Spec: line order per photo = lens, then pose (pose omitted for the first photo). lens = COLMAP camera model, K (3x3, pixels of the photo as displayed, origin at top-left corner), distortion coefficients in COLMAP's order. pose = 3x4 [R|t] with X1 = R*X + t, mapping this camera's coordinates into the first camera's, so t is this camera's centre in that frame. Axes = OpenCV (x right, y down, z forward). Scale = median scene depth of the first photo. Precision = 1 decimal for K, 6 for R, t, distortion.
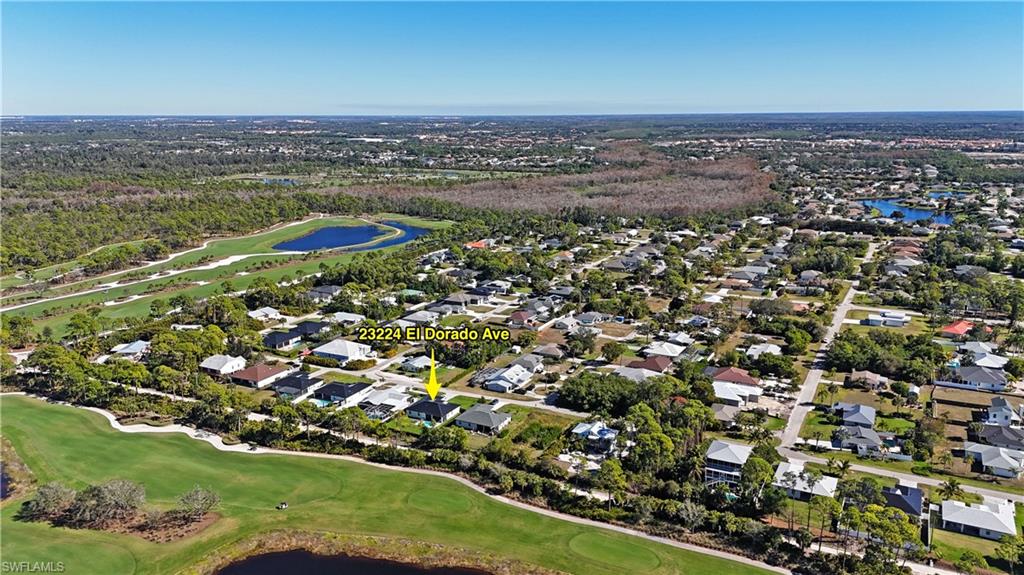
lens RADIAL K [[749.5, 0, 515.6], [0, 749.5, 285.4], [0, 0, 1]] dist [0.075312, -0.072596]
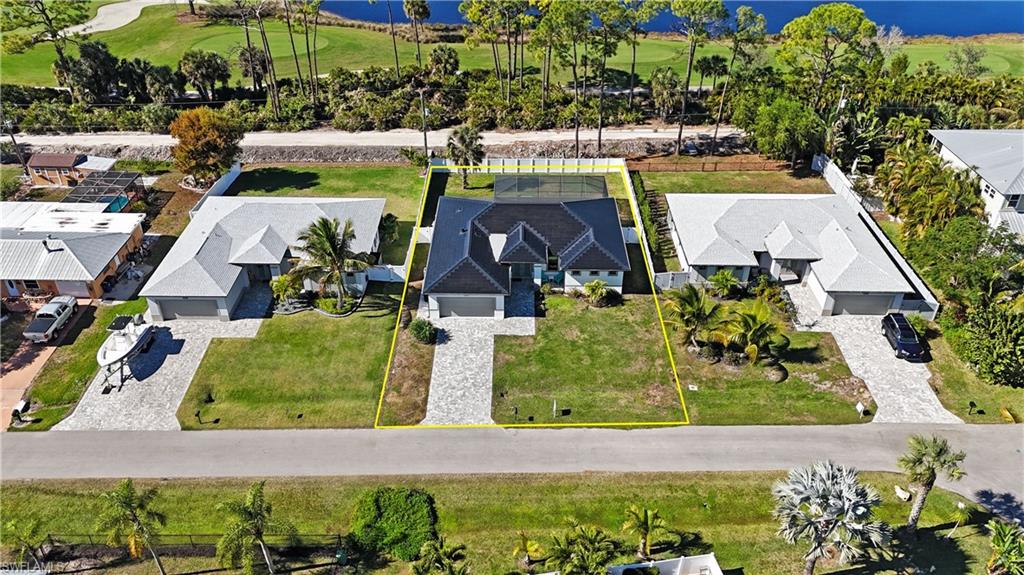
lens RADIAL K [[779.0, 0, 512.0], [0, 779.0, 287.5], [0, 0, 1]] dist [0.046465, -0.003871]
pose [[-0.882365, 0.256941, -0.394224, 0.548173], [-0.109351, 0.702872, 0.702860, 0.060400], [0.457683, 0.663288, -0.592093, 1.052688]]
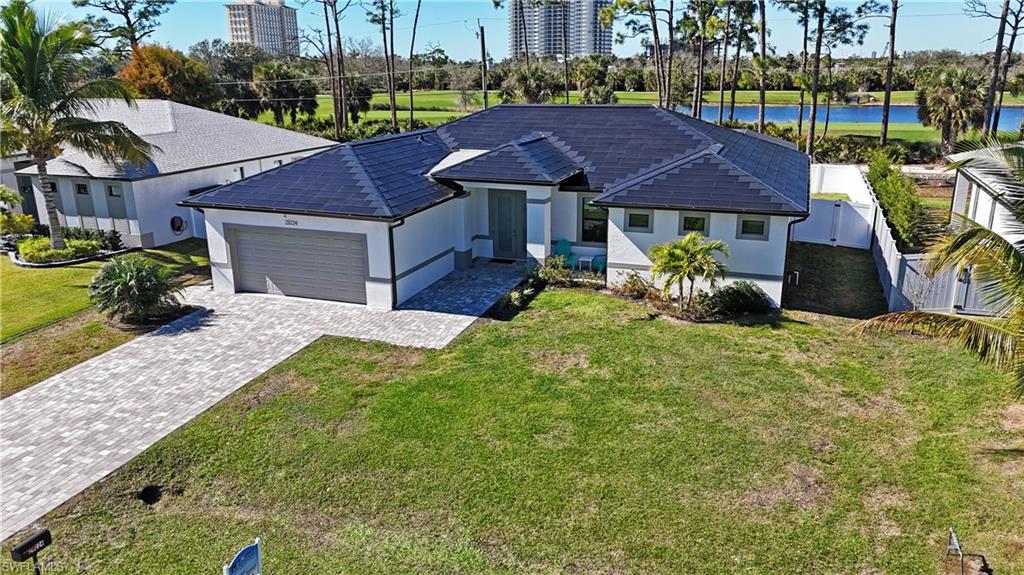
lens RADIAL K [[749.5, 0, 515.6], [0, 749.5, 285.4], [0, 0, 1]] dist [0.075312, -0.072596]
pose [[-0.989865, 0.046430, -0.134209, 0.450212], [-0.024955, 0.873470, 0.486238, 0.203770], [0.139804, 0.484659, -0.863458, 0.979624]]
